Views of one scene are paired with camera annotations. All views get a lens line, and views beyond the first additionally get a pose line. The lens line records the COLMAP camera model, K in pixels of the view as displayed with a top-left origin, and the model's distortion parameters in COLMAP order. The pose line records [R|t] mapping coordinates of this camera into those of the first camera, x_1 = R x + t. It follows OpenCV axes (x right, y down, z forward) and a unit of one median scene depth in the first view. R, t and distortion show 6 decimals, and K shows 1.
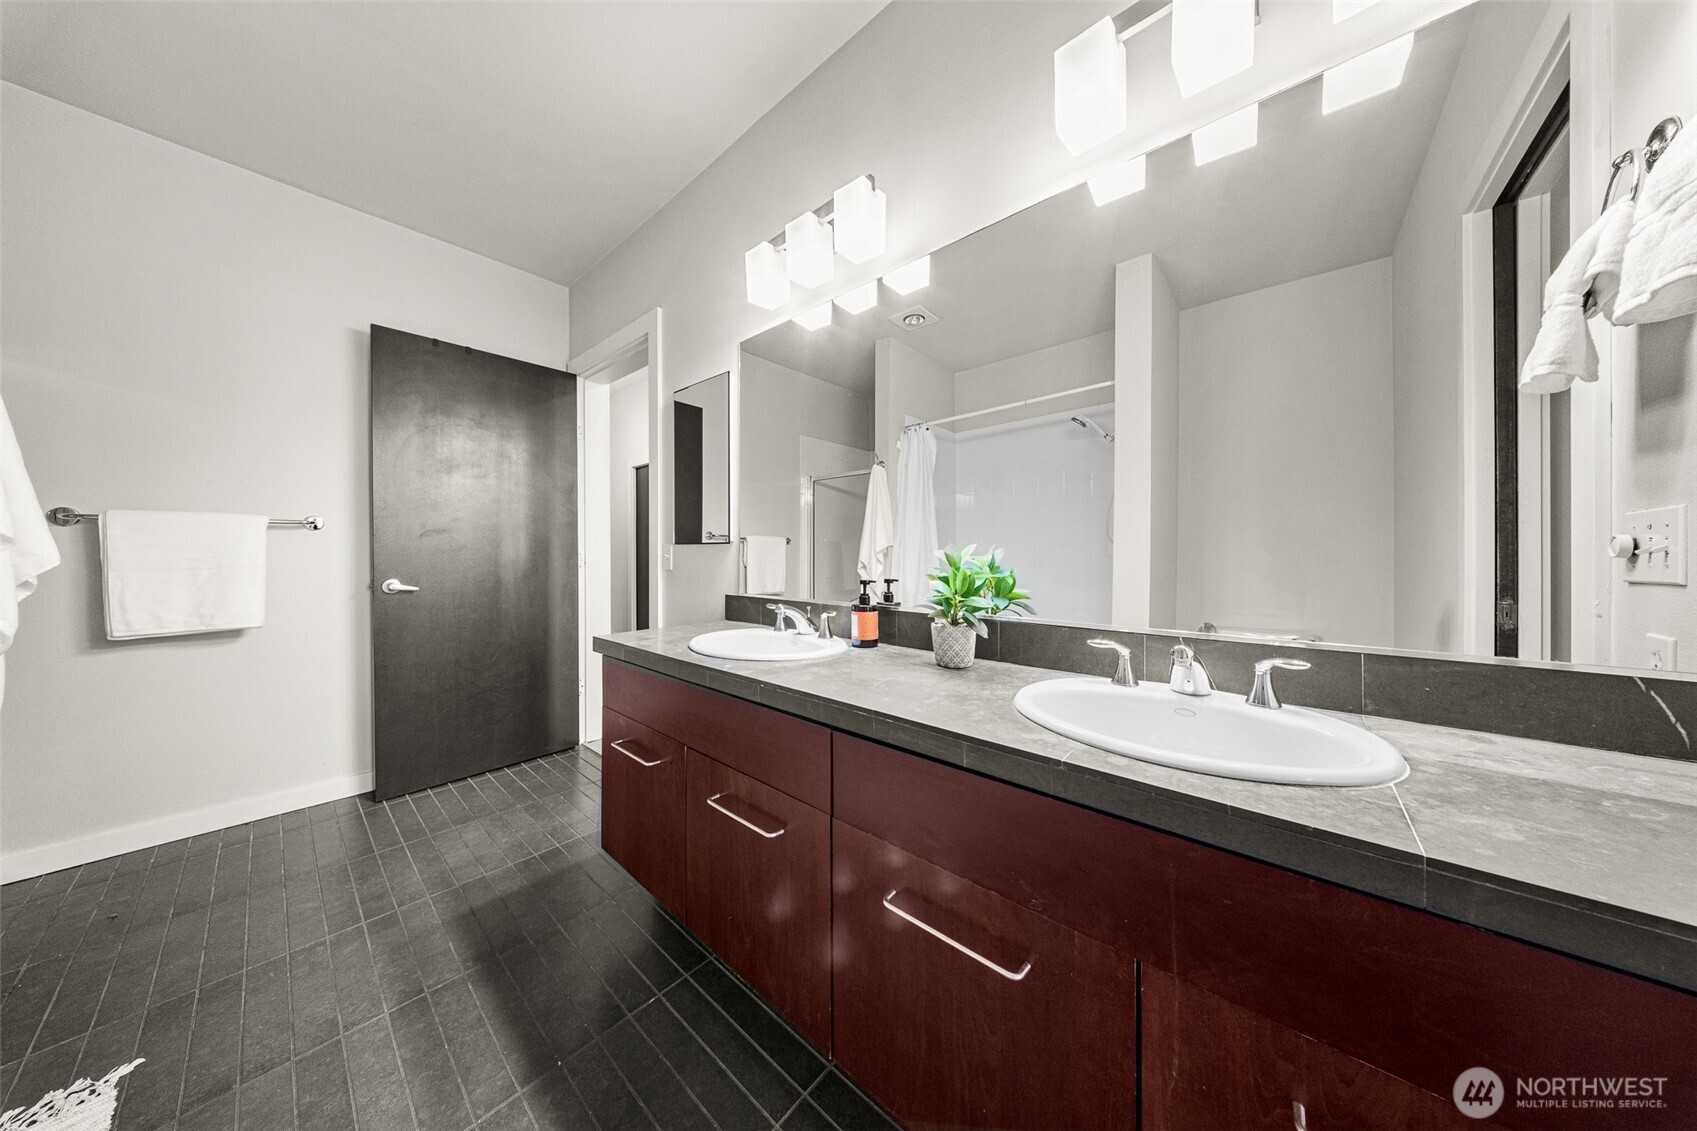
lens RADIAL K [[502.6, 0, 848.5], [0, 502.6, 565.5], [0, 0, 1]] dist [-0.000092, -0.000233]
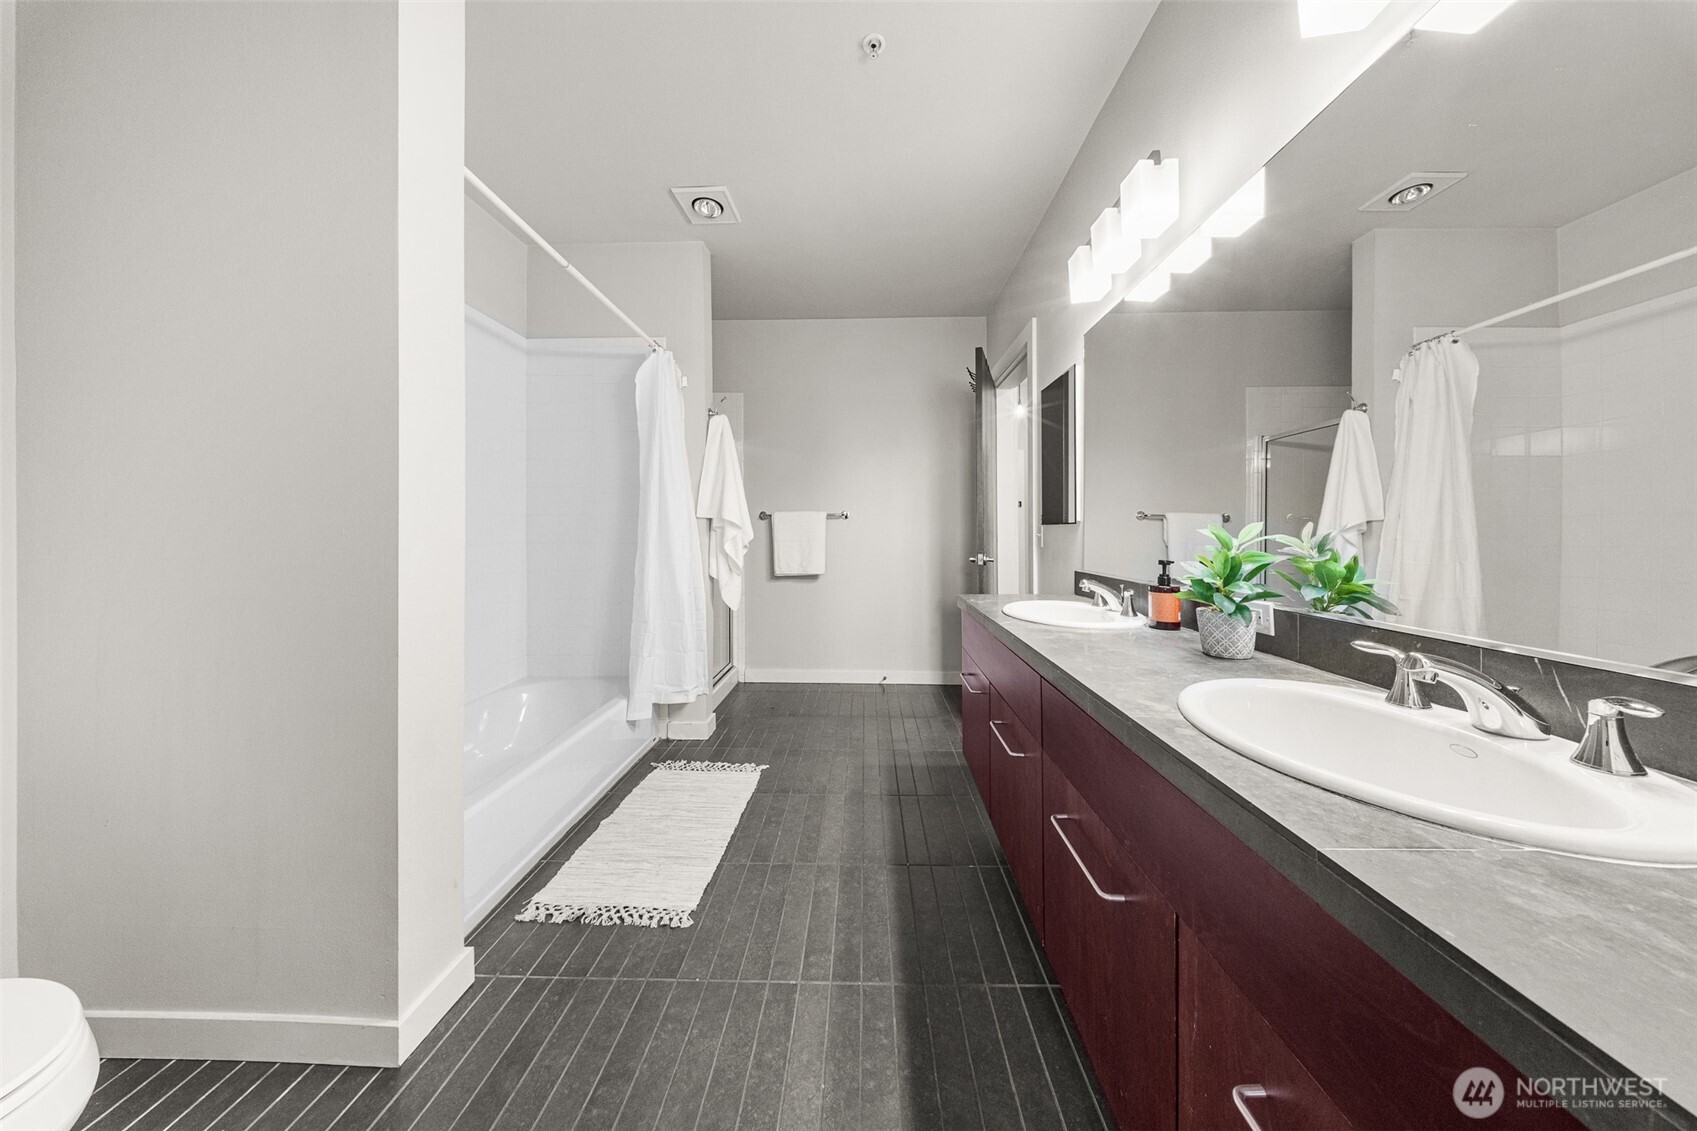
lens RADIAL K [[510.0, 0, 851.1], [0, 510.0, 559.0], [0, 0, 1]] dist [0.000161, -0.000047]
pose [[0.633548, 0.038103, -0.772764, 0.401448], [-0.015061, 0.999205, 0.036921, -0.000681], [0.773556, -0.011753, 0.633618, -0.094598]]
